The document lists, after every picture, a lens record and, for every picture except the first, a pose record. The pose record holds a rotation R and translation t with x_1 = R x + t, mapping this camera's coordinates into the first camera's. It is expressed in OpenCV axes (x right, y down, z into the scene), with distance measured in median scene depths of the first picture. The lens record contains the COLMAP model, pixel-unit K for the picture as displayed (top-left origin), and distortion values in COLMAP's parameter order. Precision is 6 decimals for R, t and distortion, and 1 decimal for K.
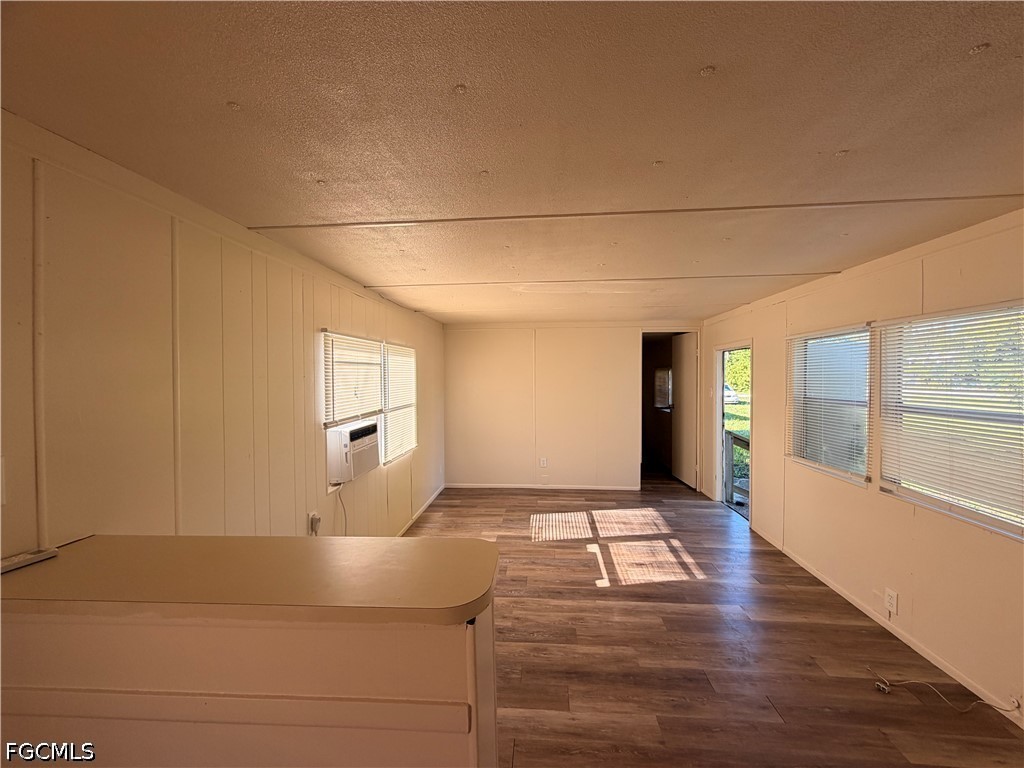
lens RADIAL K [[408.0, 0, 512.3], [0, 408.0, 379.6], [0, 0, 1]] dist [0.000812, -0.000588]
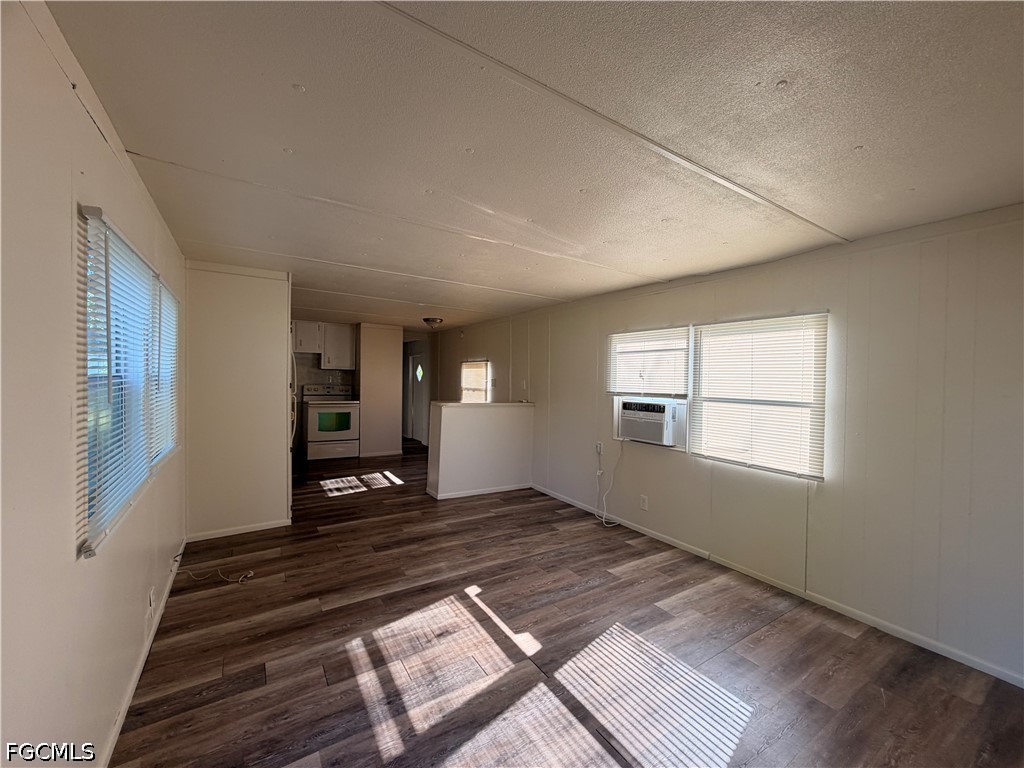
lens RADIAL K [[408.0, 0, 513.4], [0, 408.0, 385.2], [0, 0, 1]] dist [0.000812, -0.000588]
pose [[-0.794451, 0.004271, -0.607313, 0.667858], [-0.020337, 0.999227, 0.033630, 0.028164], [0.606987, 0.039068, -0.793751, 1.690726]]
